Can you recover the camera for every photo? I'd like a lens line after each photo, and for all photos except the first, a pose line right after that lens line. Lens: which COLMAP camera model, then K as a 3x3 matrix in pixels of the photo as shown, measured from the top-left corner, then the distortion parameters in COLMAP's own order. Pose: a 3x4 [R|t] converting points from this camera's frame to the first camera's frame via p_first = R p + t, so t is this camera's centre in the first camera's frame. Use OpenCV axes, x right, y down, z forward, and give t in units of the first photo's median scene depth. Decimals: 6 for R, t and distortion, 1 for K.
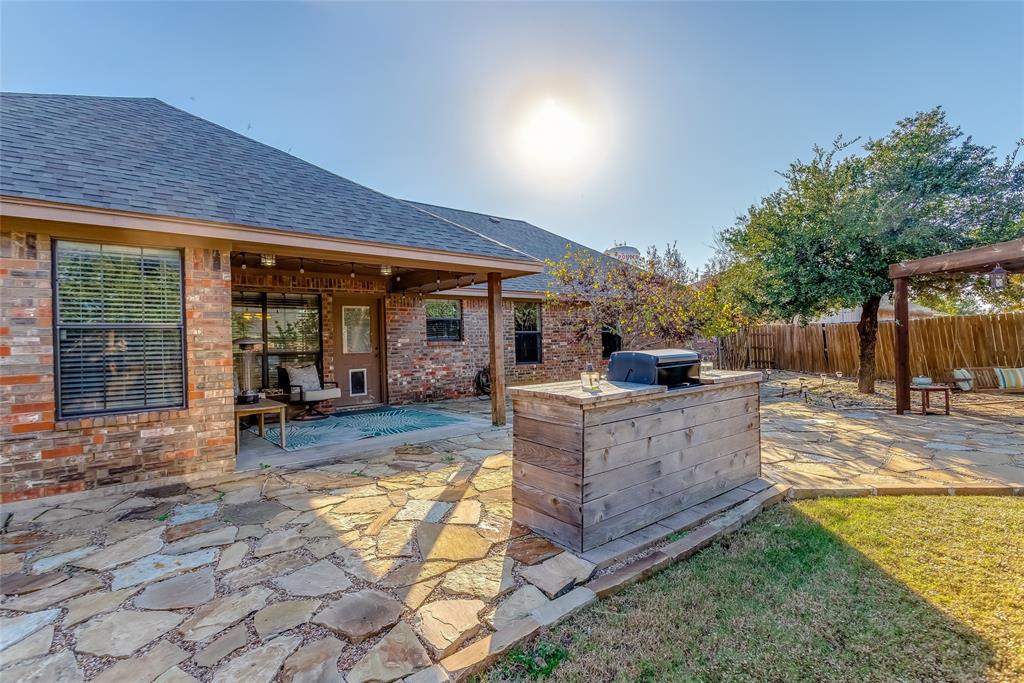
lens RADIAL K [[484.2, 0, 515.1], [0, 484.2, 341.3], [0, 0, 1]] dist [-0.002203, -0.000034]
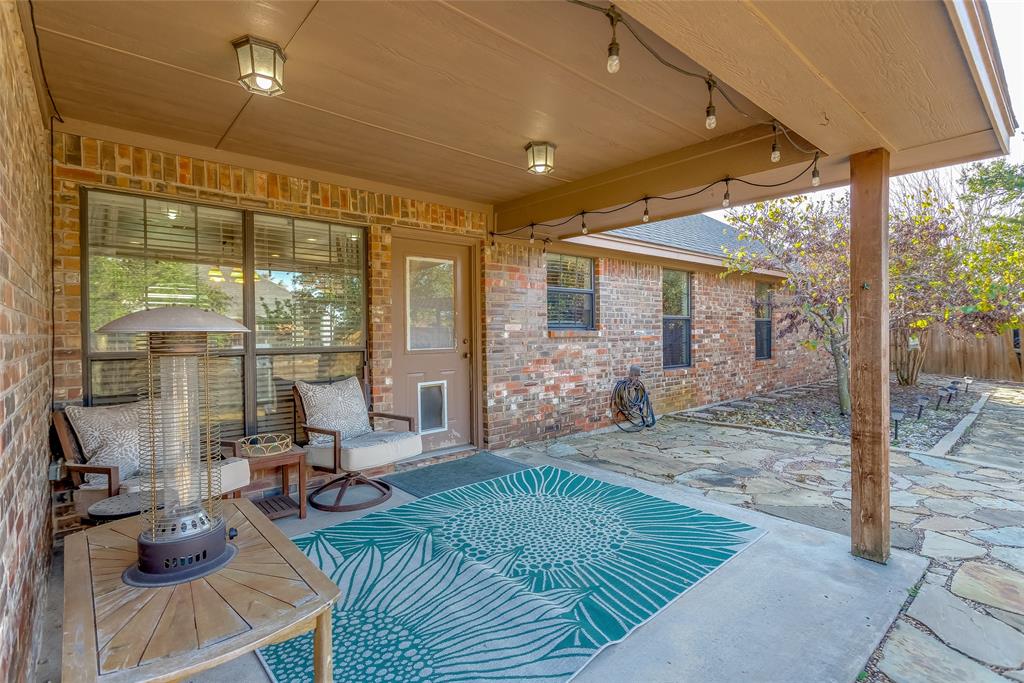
lens RADIAL K [[483.4, 0, 518.1], [0, 483.4, 341.4], [0, 0, 1]] dist [-0.003570, 0.003882]
pose [[0.999250, 0.019042, 0.033713, -0.242742], [-0.019965, 0.999429, 0.027258, -0.000836], [-0.033175, -0.027910, 0.999060, 0.467780]]
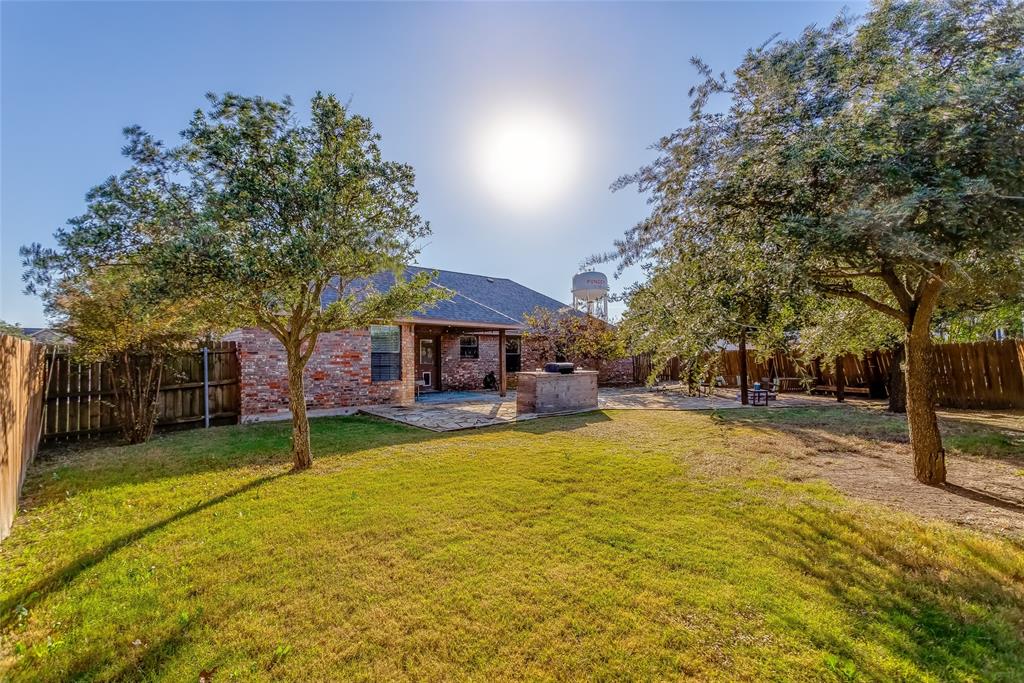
lens RADIAL K [[484.2, 0, 514.1], [0, 484.2, 344.3], [0, 0, 1]] dist [-0.002203, -0.000034]
pose [[0.998320, 0.018157, 0.055025, -0.080928], [-0.016462, 0.999381, -0.031096, 0.000637], [-0.055556, 0.030137, 0.998001, -0.920042]]
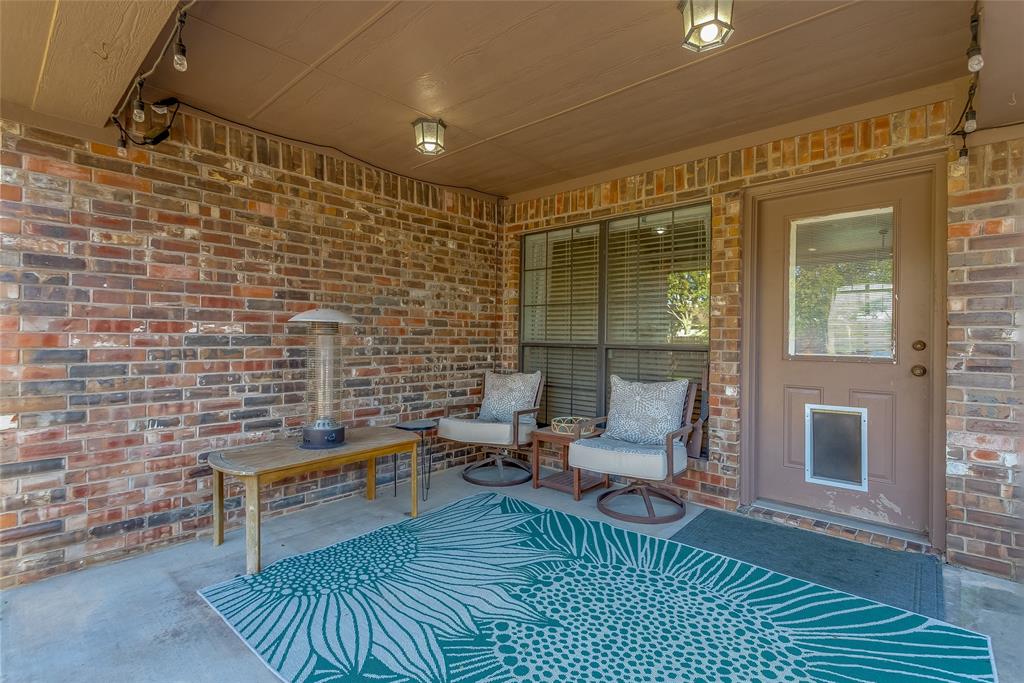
lens RADIAL K [[483.4, 0, 506.9], [0, 483.4, 341.5], [0, 0, 1]] dist [-0.003570, 0.003882]
pose [[0.138445, 0.037493, -0.989660, -0.032430], [-0.007467, 0.999294, 0.036814, 0.003166], [0.990342, 0.002293, 0.138627, 0.705111]]
